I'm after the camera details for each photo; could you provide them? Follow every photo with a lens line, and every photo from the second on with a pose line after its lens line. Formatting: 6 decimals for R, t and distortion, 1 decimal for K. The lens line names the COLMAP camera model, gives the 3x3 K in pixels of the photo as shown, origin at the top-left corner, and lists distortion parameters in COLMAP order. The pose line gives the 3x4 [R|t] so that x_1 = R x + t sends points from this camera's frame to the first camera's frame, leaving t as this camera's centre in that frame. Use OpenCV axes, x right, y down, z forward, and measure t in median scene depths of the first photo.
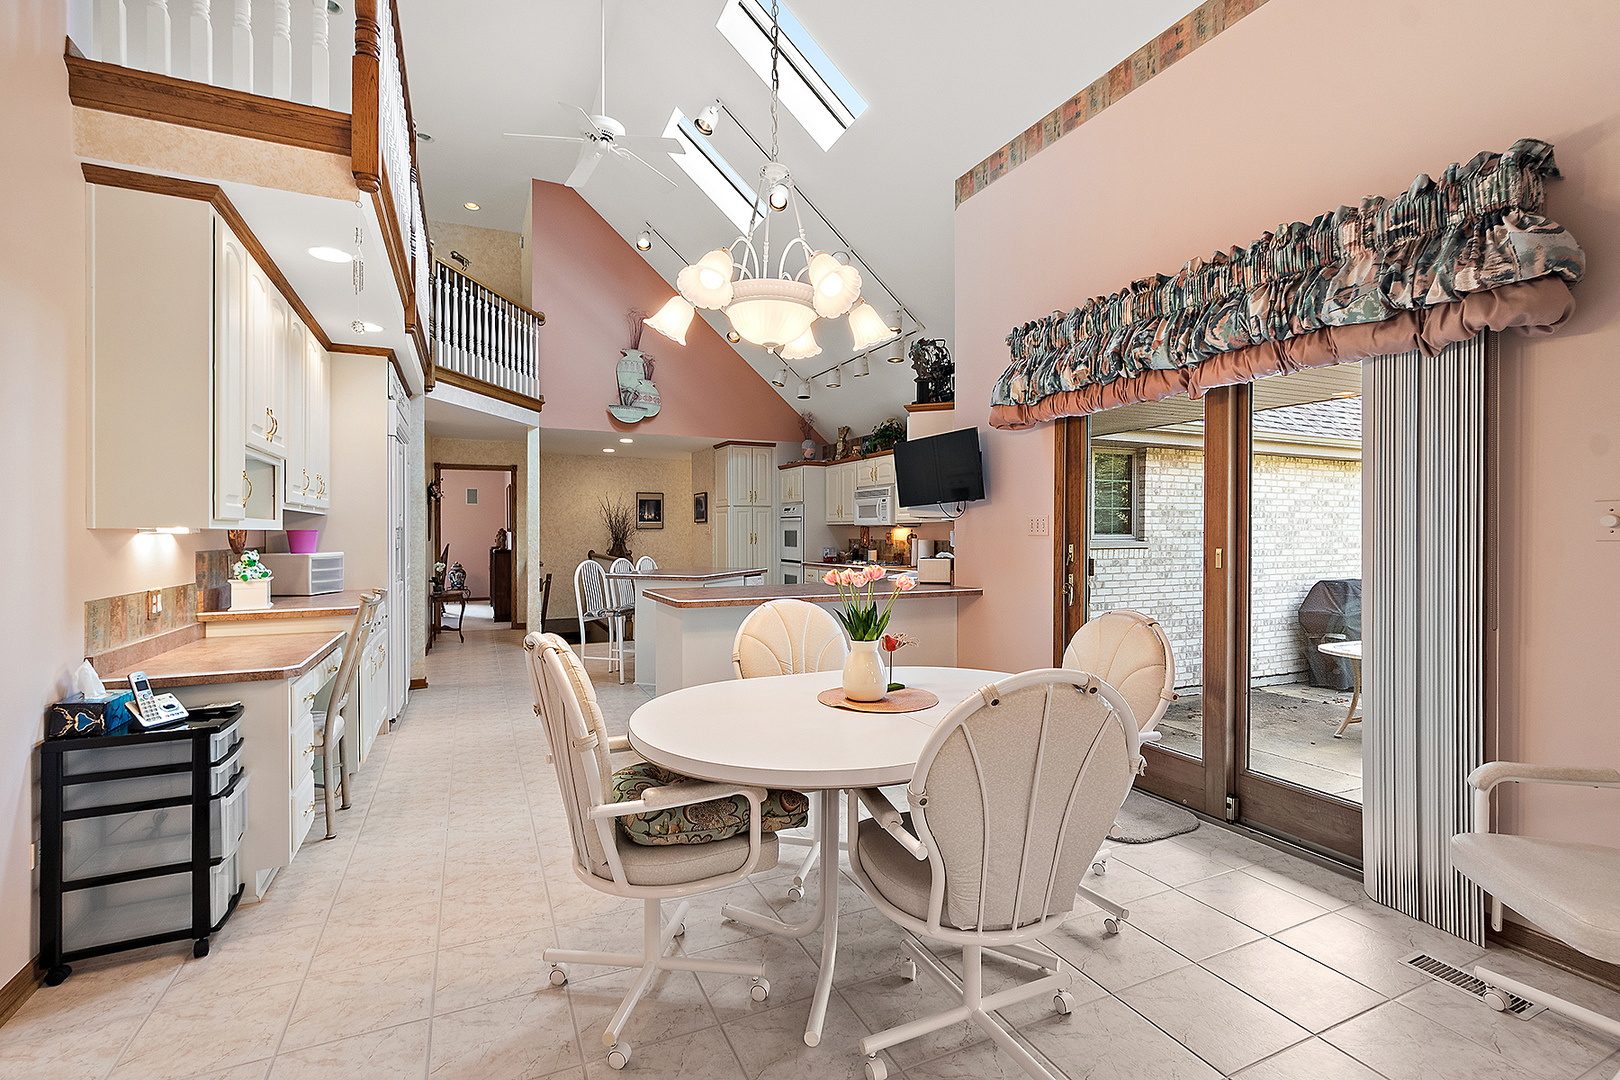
lens RADIAL K [[730.6, 0, 811.9], [0, 730.6, 534.5], [0, 0, 1]] dist [-0.003780, 0.000451]
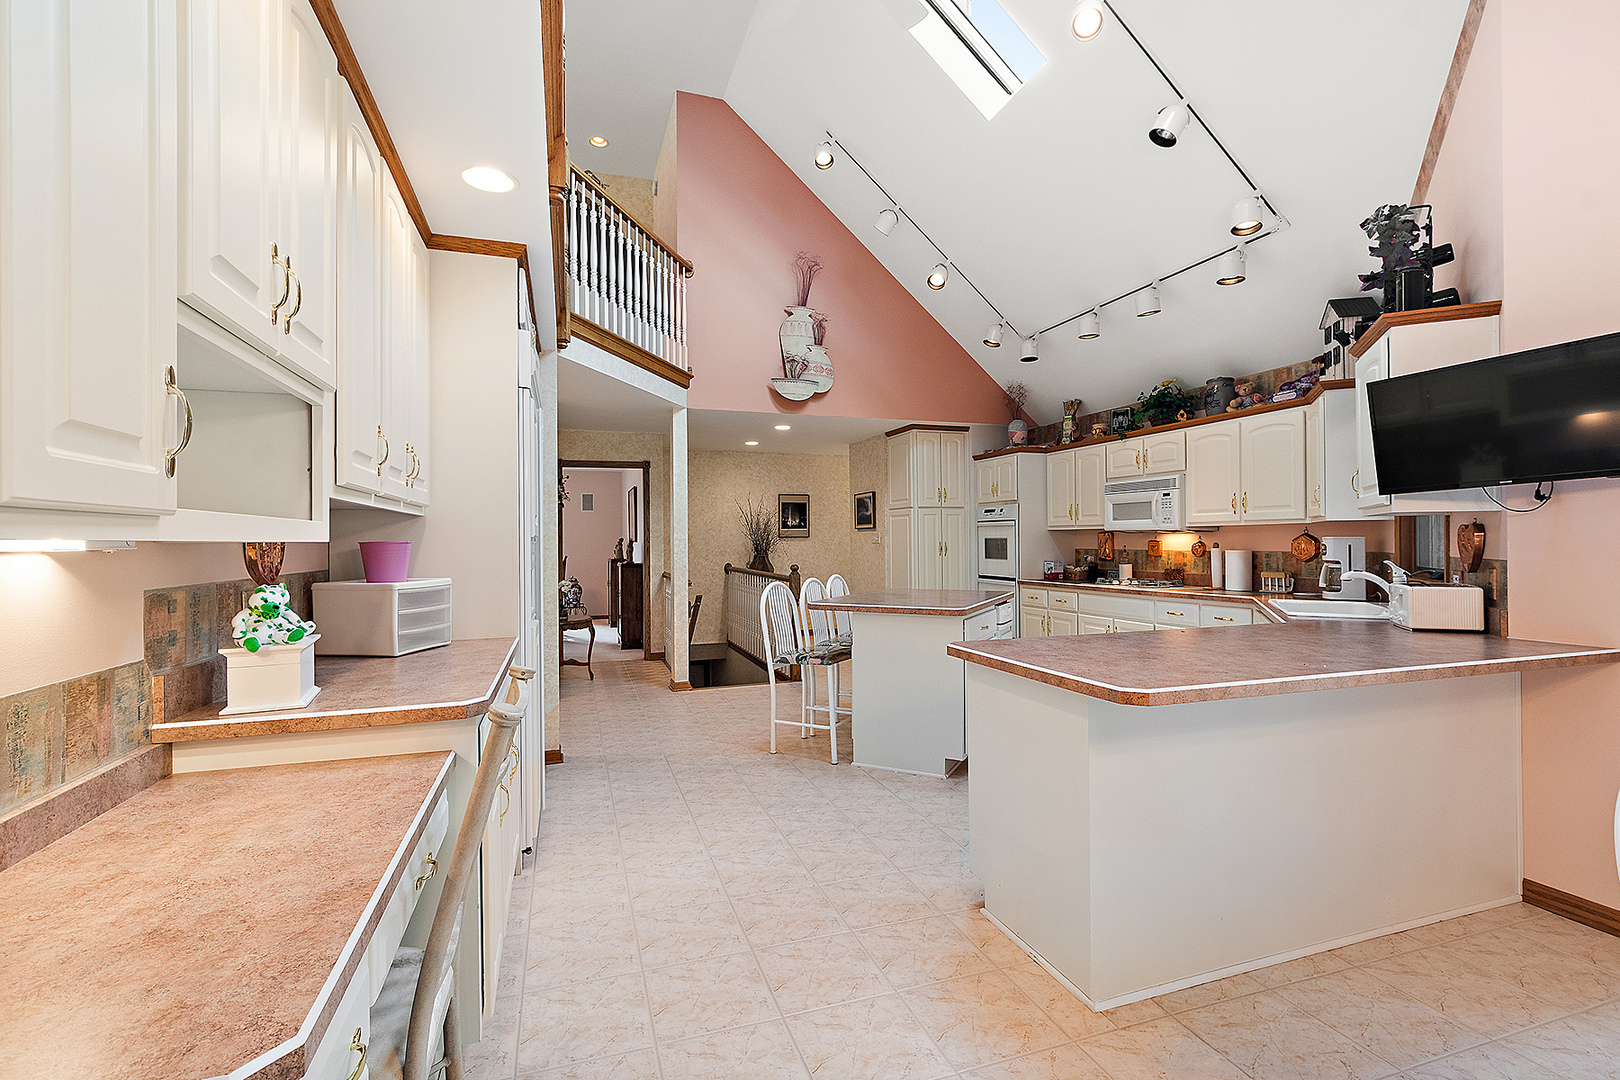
lens RADIAL K [[730.6, 0, 806.2], [0, 730.6, 542.7], [0, 0, 1]] dist [-0.003780, 0.000451]
pose [[0.992589, -0.005367, -0.121400, -0.151910], [0.005341, 0.999986, -0.000537, -0.001662], [0.121401, -0.000116, 0.992604, 0.238963]]
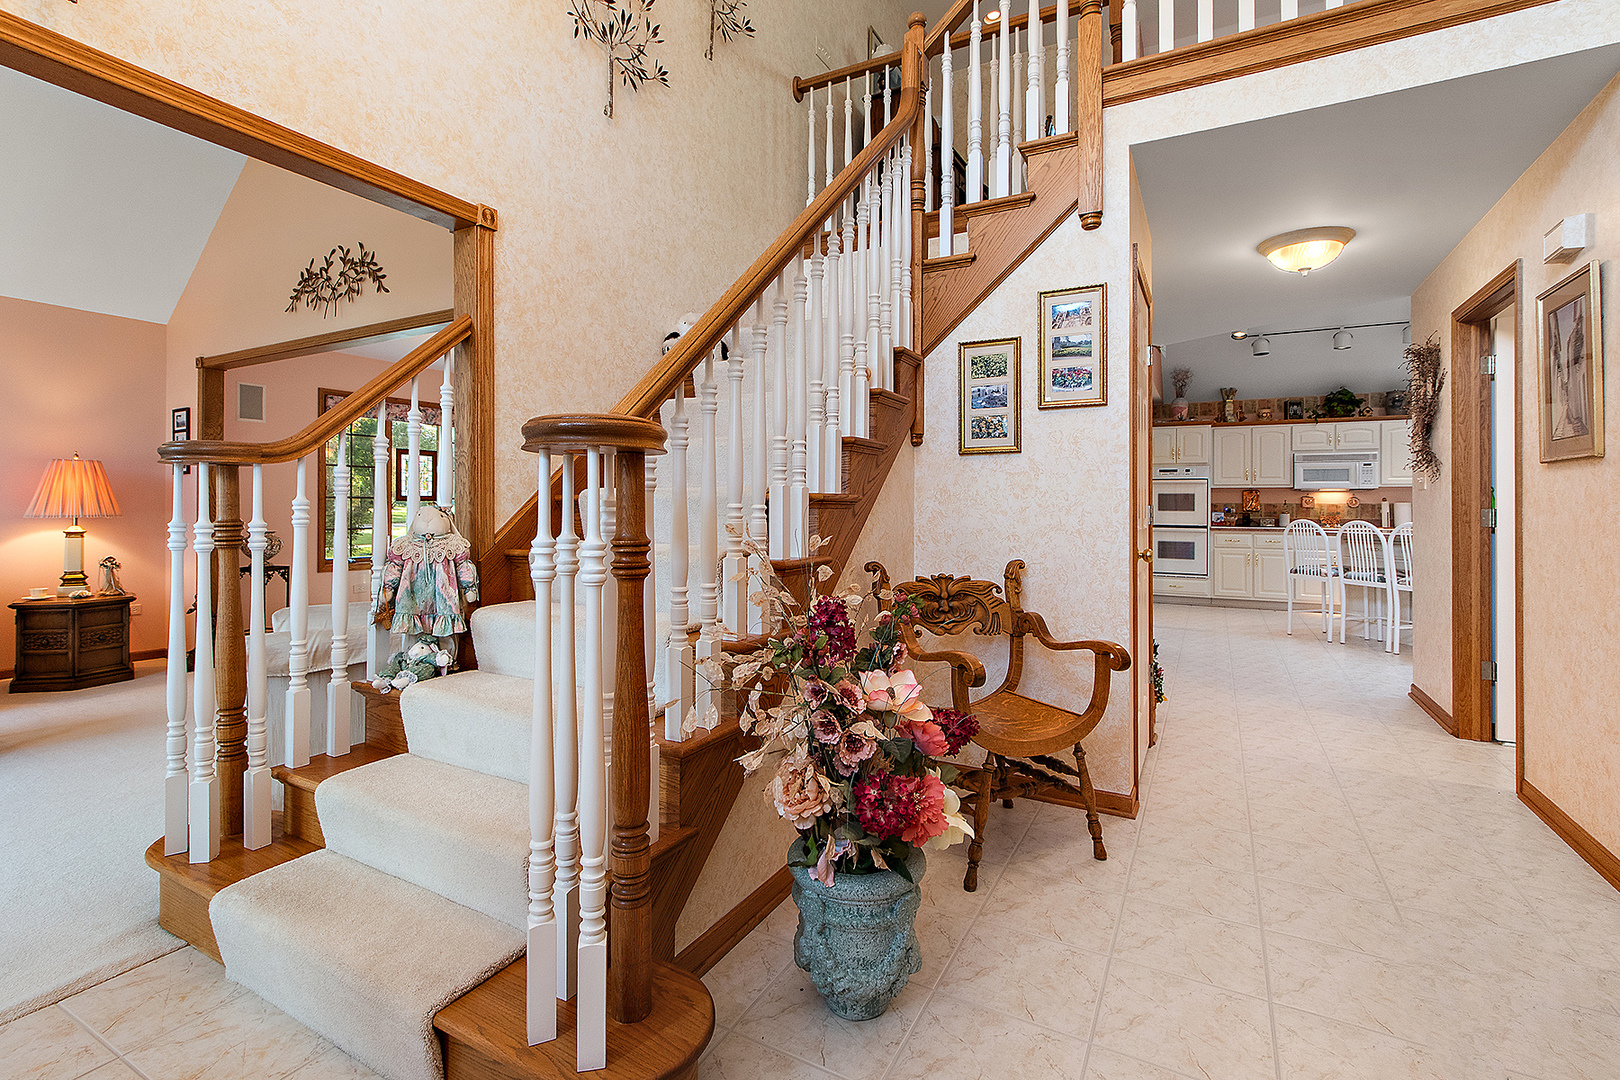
lens RADIAL K [[730.6, 0, 796.7], [0, 730.6, 499.9], [0, 0, 1]] dist [-0.003780, 0.000451]
pose [[0.816493, 0.002237, 0.577351, -1.086283], [-0.001776, 0.999997, -0.001364, 0.005341], [-0.577353, 0.000089, 0.816495, 0.585382]]
